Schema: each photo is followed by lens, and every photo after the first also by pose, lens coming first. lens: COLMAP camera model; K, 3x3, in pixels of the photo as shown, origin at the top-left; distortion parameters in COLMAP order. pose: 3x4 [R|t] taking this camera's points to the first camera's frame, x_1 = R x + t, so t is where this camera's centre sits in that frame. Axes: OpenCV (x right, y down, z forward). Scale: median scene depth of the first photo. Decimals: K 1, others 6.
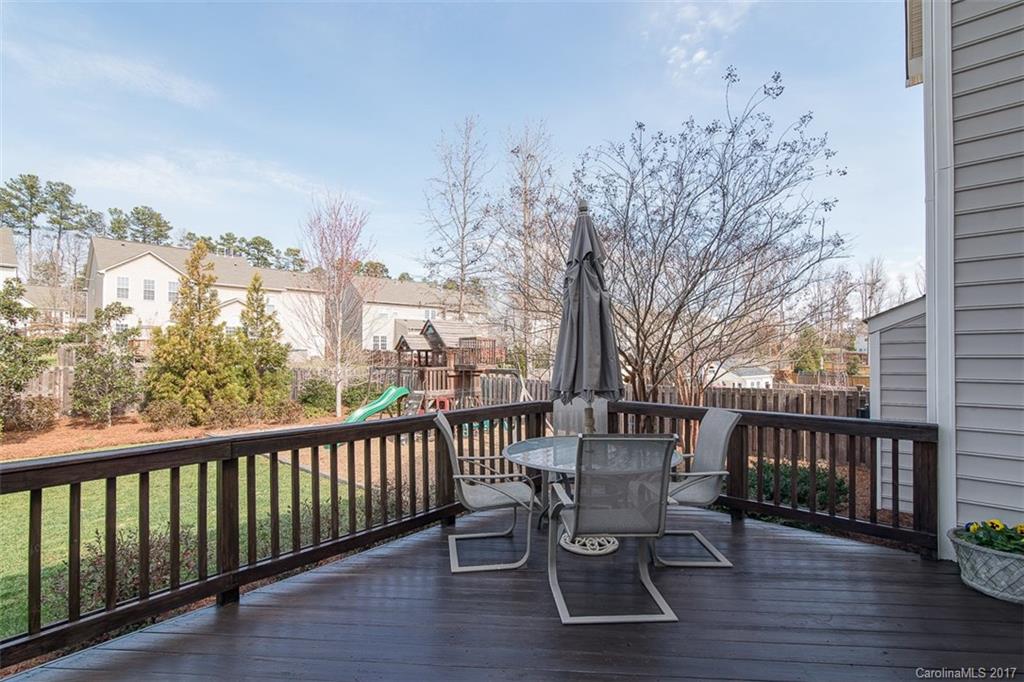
lens RADIAL K [[476.6, 0, 507.1], [0, 476.6, 348.6], [0, 0, 1]] dist [-0.000693, 0.000532]
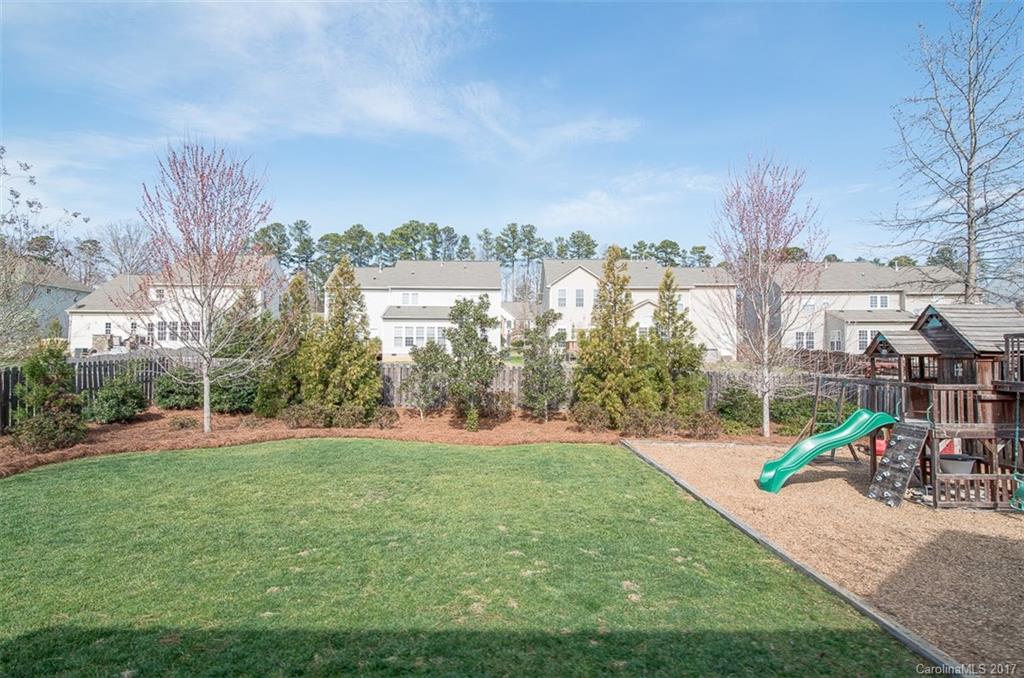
lens RADIAL K [[471.3, 0, 512.0], [0, 471.3, 339.0], [0, 0, 1]] dist [-0.016637, -0.000162]
pose [[0.698384, -0.017347, -0.715513, -0.084001], [0.006870, 0.999823, -0.017535, -0.007928], [0.715691, 0.007330, 0.698379, 0.142541]]
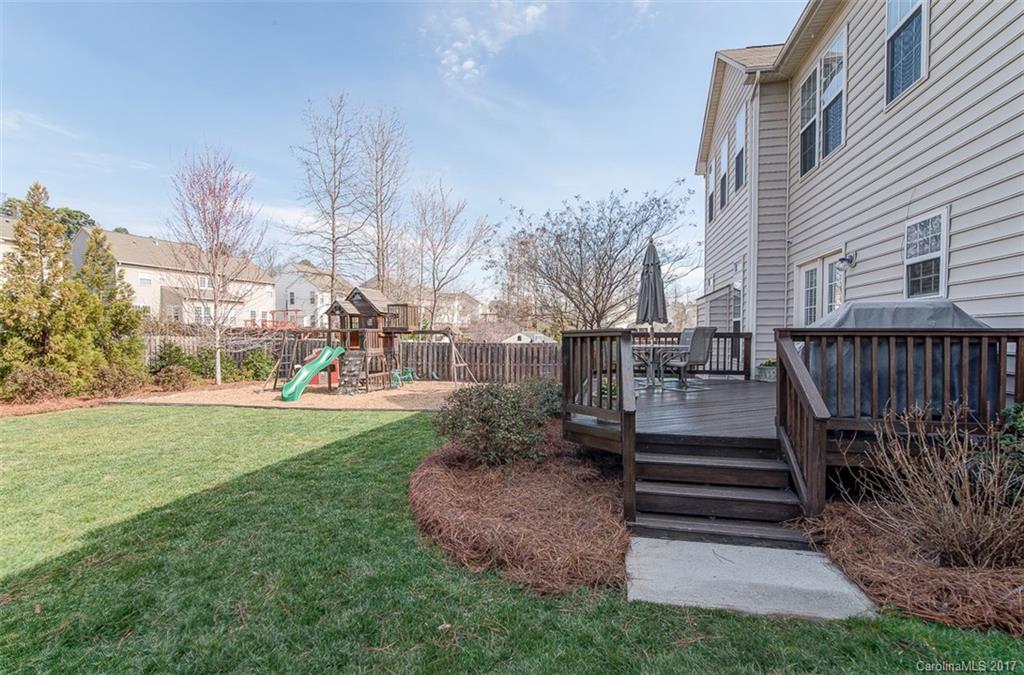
lens RADIAL K [[493.4, 0, 512.0], [0, 493.4, 337.5], [0, 0, 1]] dist [-0.054273, 0.000011]
pose [[0.857932, -0.001943, 0.513760, -0.333346], [-0.007704, 0.999832, 0.016647, 0.026600], [-0.513706, -0.018240, 0.857772, -0.142833]]
